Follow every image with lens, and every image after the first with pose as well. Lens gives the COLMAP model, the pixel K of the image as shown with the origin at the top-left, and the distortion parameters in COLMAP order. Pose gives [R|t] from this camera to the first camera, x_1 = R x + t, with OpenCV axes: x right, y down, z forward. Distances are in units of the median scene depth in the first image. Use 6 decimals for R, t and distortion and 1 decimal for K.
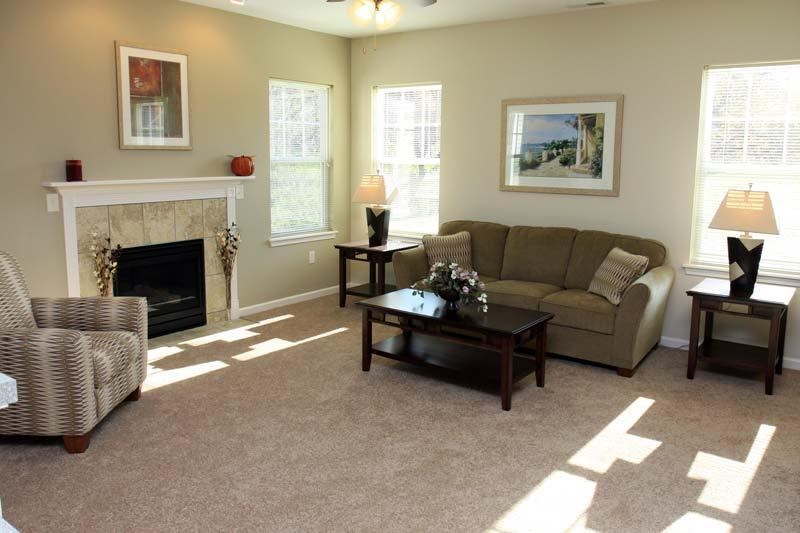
lens RADIAL K [[644.5, 0, 398.1], [0, 644.5, 218.1], [0, 0, 1]] dist [0.004053, 0.004167]
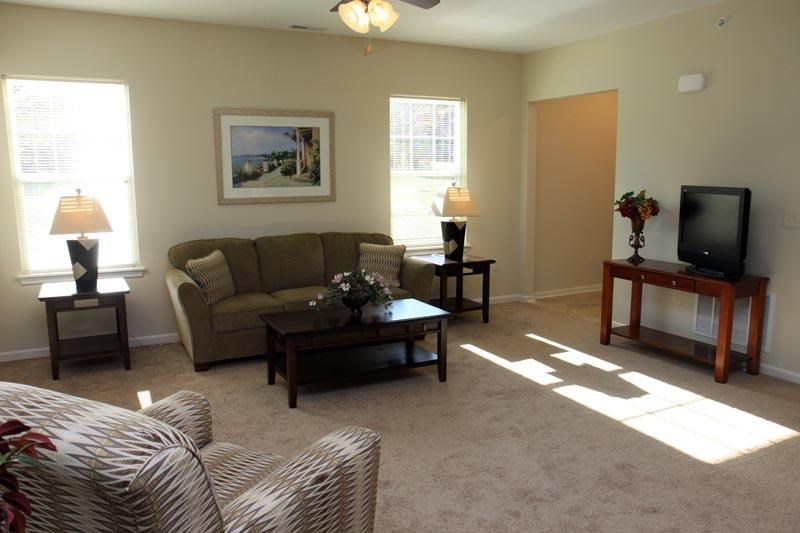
lens RADIAL K [[612.6, 0, 400.0], [0, 612.6, 266.5], [0, 0, 1]] dist [-0.059576, 0.005225]
pose [[0.429104, -0.166101, 0.887851, -0.583135], [0.094853, 0.985798, 0.138583, -0.055635], [-0.898261, 0.024749, 0.438765, 0.396032]]
